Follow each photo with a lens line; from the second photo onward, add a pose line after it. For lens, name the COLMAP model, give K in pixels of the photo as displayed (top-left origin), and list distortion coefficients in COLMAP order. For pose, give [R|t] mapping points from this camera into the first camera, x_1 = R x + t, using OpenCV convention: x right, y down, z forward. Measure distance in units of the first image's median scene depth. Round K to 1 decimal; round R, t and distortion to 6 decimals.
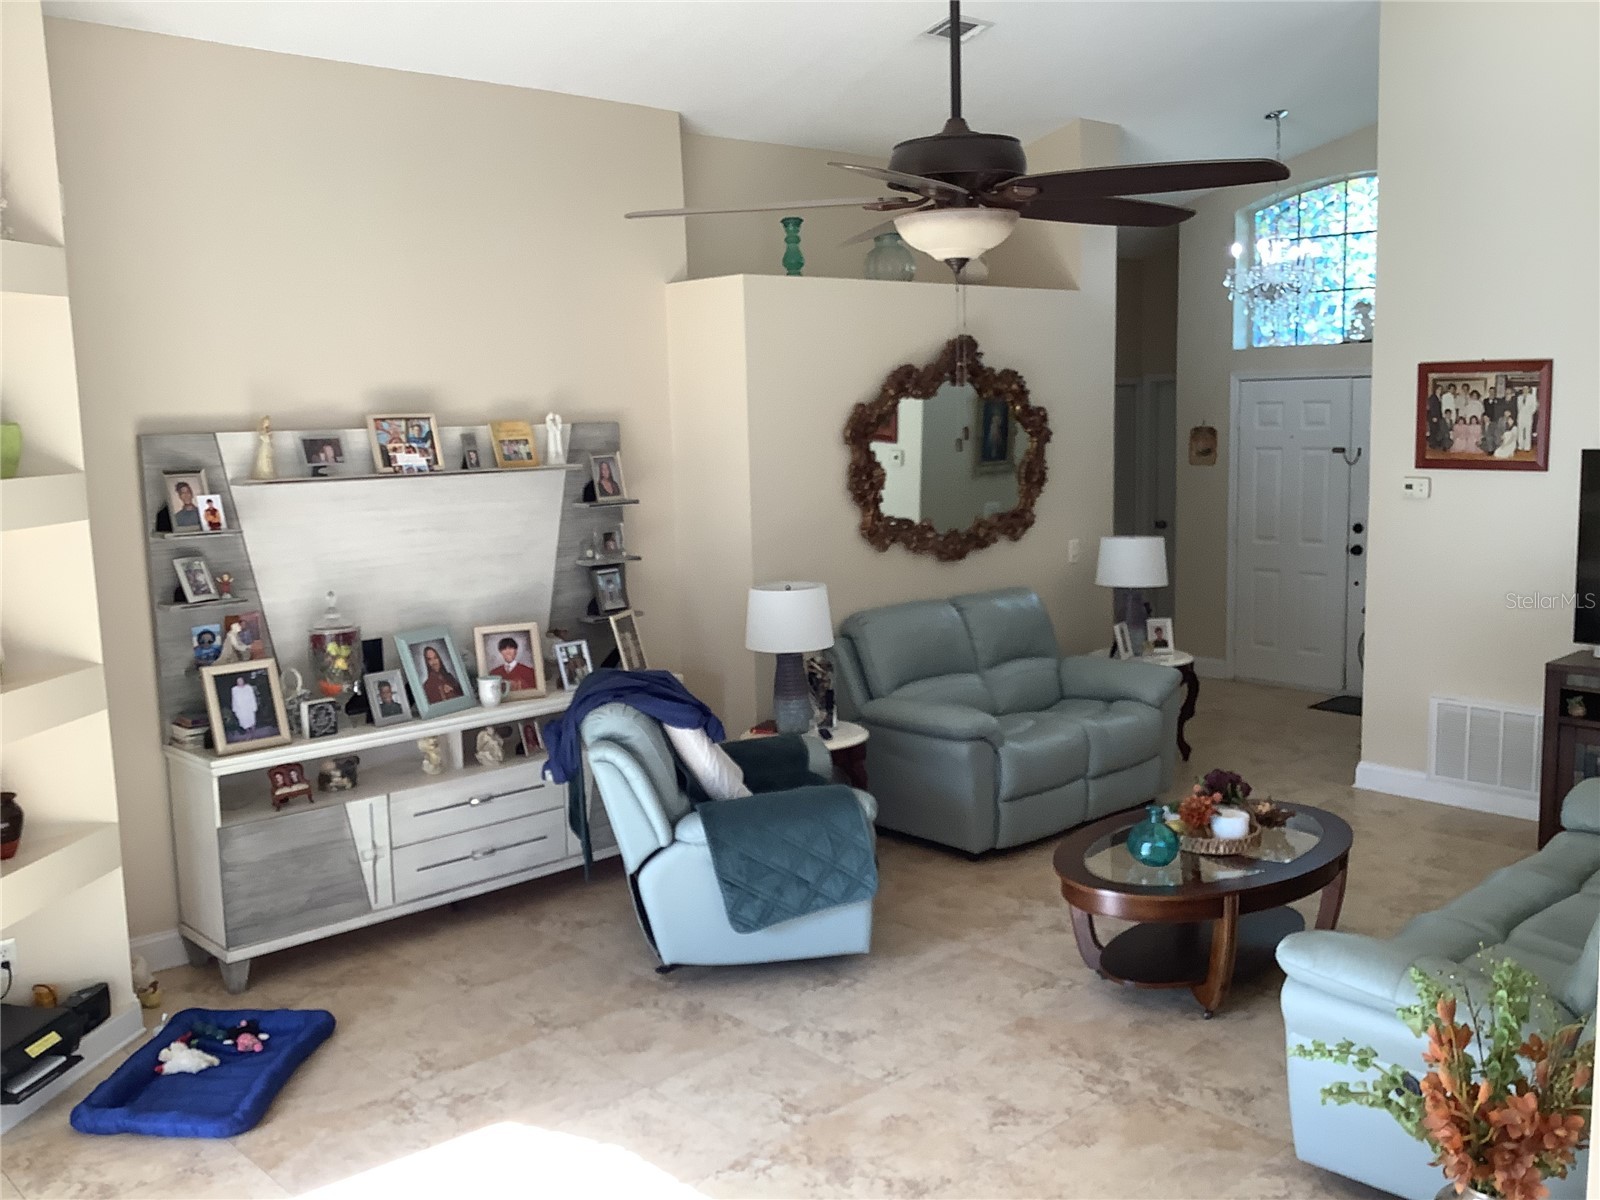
lens RADIAL K [[1438.3, 0, 796.8], [0, 1438.3, 597.0], [0, 0, 1]] dist [0.090324, -0.174782]
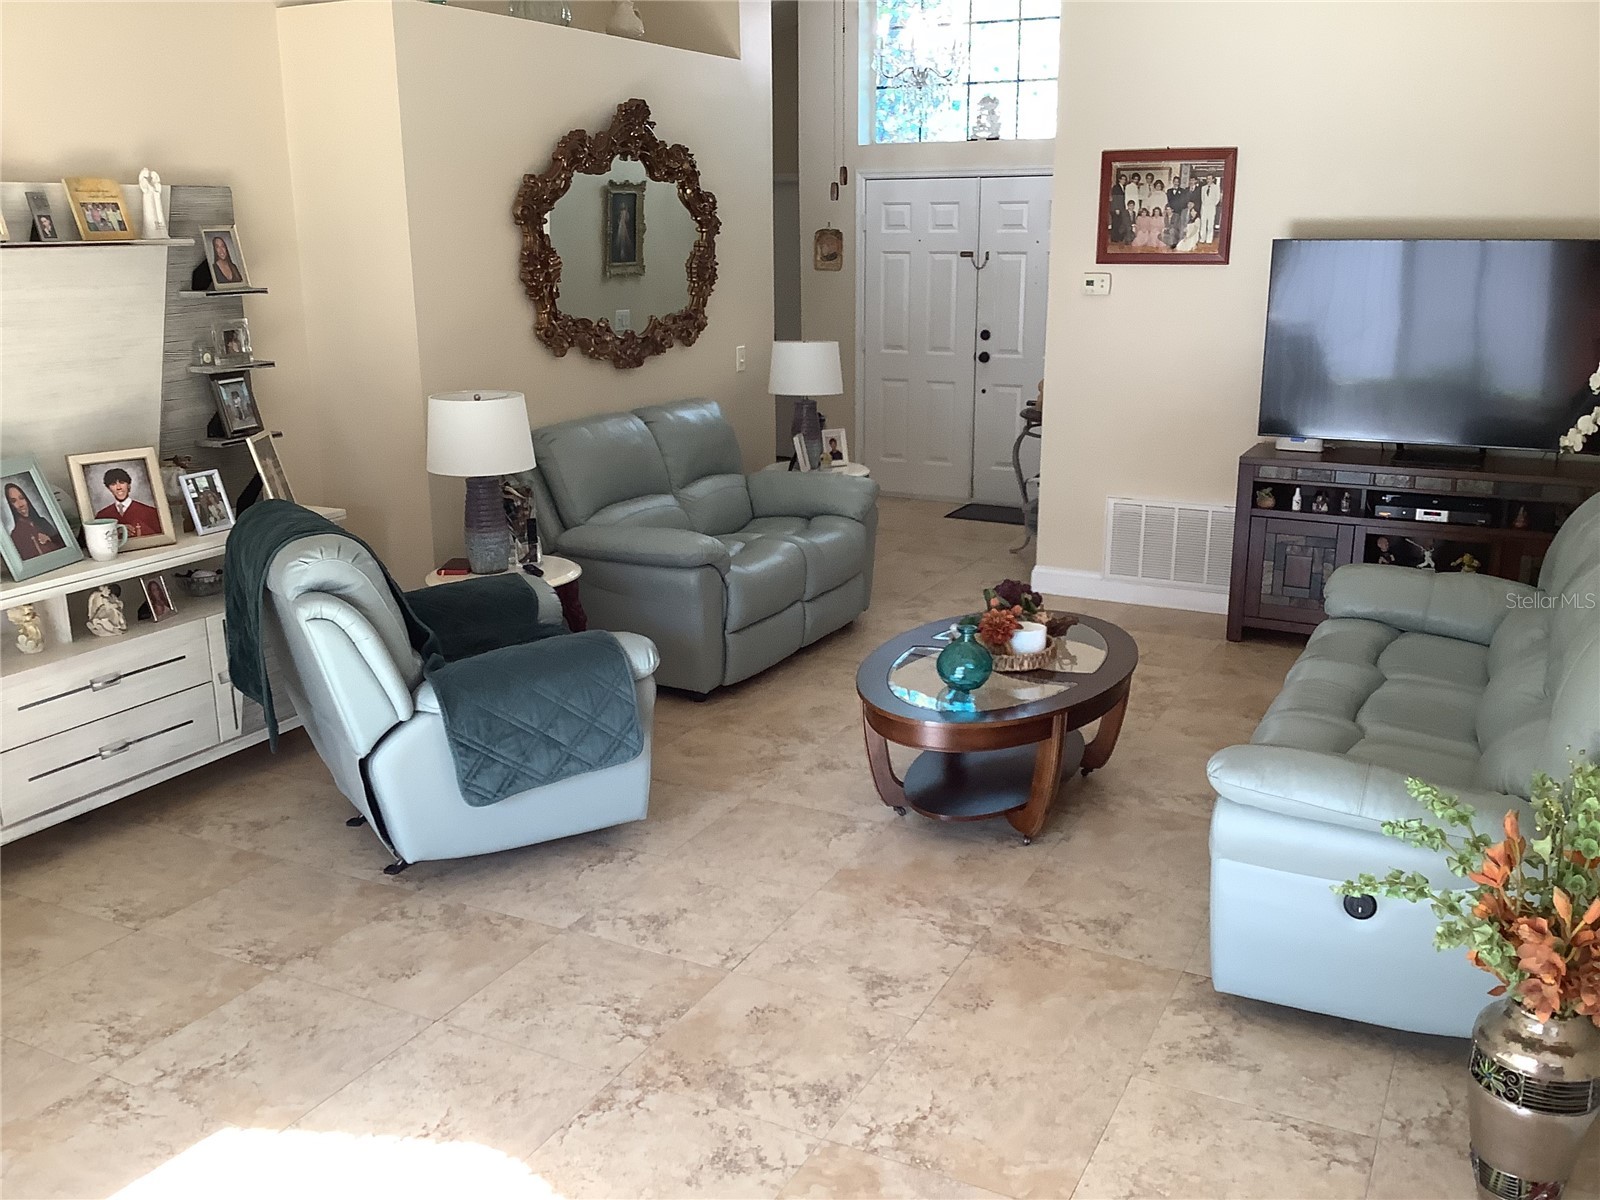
lens RADIAL K [[1438.3, 0, 794.5], [0, 1438.3, 602.8], [0, 0, 1]] dist [0.090324, -0.174782]
pose [[0.942993, -0.067611, 0.325871, -0.116526], [0.028123, 0.991833, 0.124401, 0.012830], [-0.331621, -0.108145, 0.937194, 0.154767]]
